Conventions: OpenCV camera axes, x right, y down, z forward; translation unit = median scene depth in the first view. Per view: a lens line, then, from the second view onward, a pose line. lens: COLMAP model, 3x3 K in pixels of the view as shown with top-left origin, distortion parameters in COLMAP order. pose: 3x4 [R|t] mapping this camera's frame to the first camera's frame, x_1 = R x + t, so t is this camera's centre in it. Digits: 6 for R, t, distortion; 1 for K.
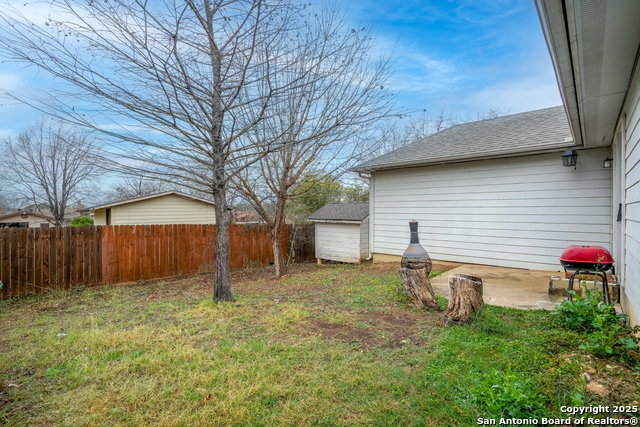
lens RADIAL K [[298.2, 0, 317.5], [0, 298.2, 211.8], [0, 0, 1]] dist [-0.070403, 0.028898]
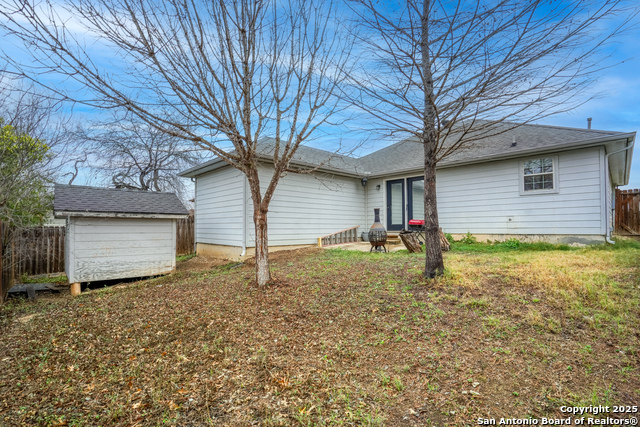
lens RADIAL K [[298.2, 0, 317.5], [0, 298.2, 211.8], [0, 0, 1]] dist [-0.070403, 0.028898]
pose [[0.052818, 0.055535, 0.997059, -0.673600], [0.006709, 0.998410, -0.055966, 0.075217], [-0.998582, 0.009645, 0.052362, 0.686443]]
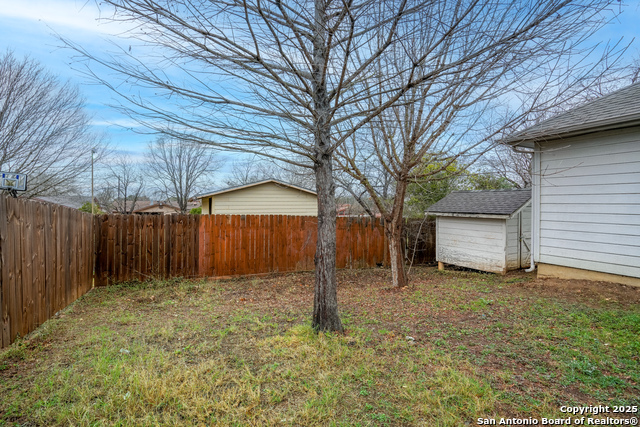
lens RADIAL K [[298.2, 0, 317.5], [0, 298.2, 211.8], [0, 0, 1]] dist [-0.070403, 0.028898]
pose [[0.948827, 0.017774, -0.315295, -0.078027], [-0.011861, 0.999716, 0.020664, 0.015155], [0.315573, -0.015867, 0.948769, 0.212983]]
